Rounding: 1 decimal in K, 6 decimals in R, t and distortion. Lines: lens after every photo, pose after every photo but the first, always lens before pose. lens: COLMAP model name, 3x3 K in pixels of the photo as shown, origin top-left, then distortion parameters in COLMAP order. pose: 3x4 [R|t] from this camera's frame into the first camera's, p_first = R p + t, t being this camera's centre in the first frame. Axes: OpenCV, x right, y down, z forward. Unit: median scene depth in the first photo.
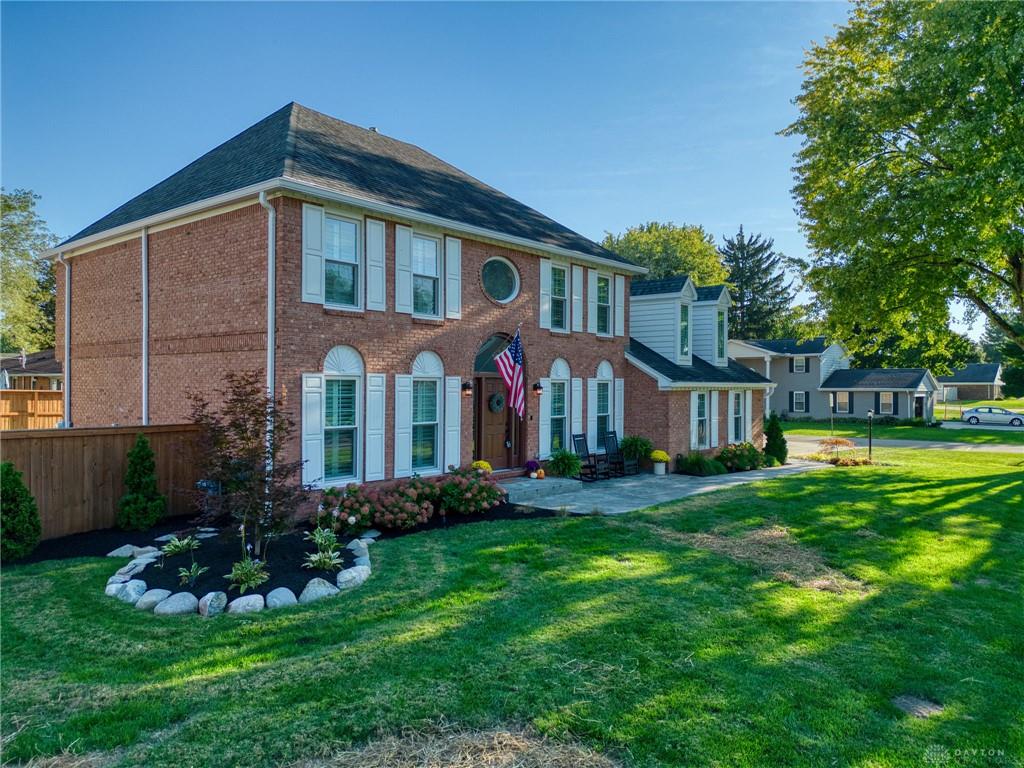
lens RADIAL K [[720.1, 0, 515.6], [0, 720.1, 378.6], [0, 0, 1]] dist [0.077838, -0.076705]
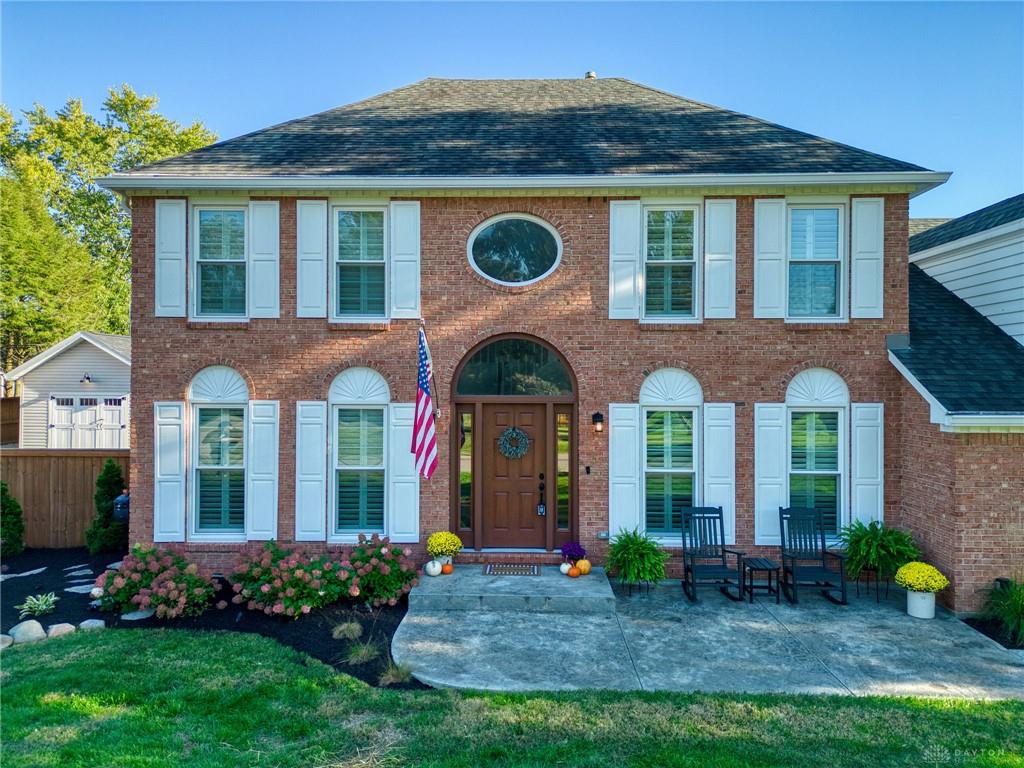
lens RADIAL K [[720.1, 0, 515.6], [0, 720.1, 378.6], [0, 0, 1]] dist [0.077838, -0.076705]
pose [[0.623830, -0.008375, -0.781515, 0.505142], [0.007056, 0.999962, -0.005083, -0.021456], [0.781528, -0.002344, 0.623866, 0.640071]]
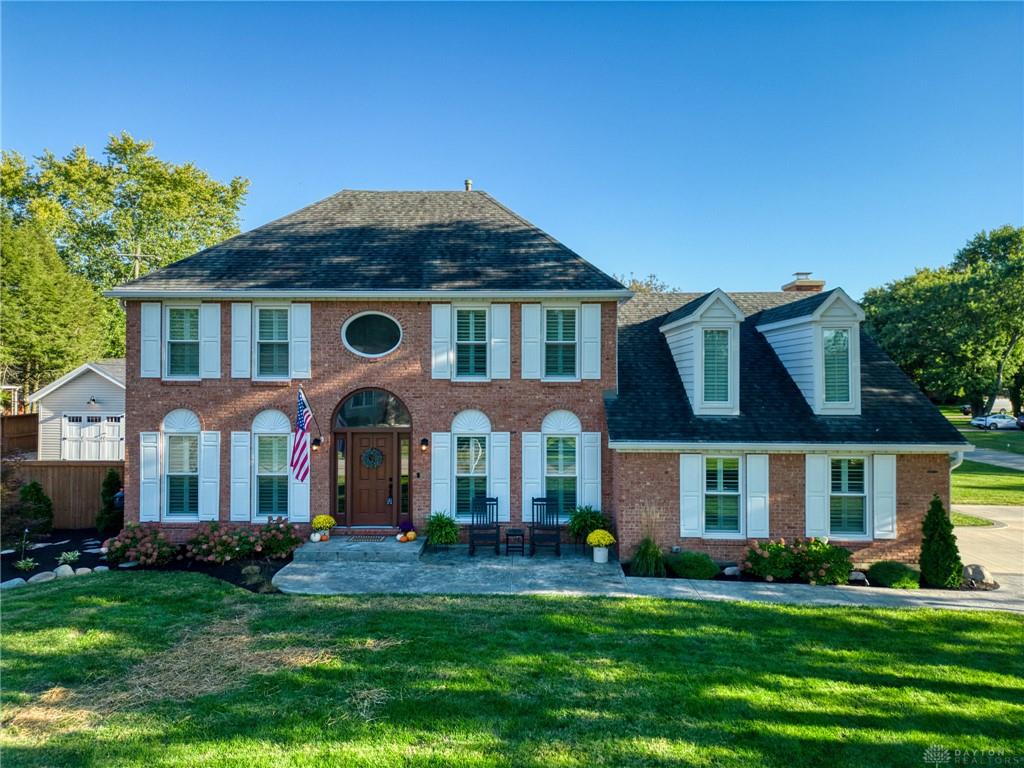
lens RADIAL K [[720.1, 0, 515.6], [0, 720.1, 378.6], [0, 0, 1]] dist [0.077838, -0.076705]
pose [[0.623412, -0.010040, -0.781829, 0.934160], [0.008290, 0.999946, -0.006231, -0.072146], [0.781850, -0.002597, 0.623462, 0.566102]]
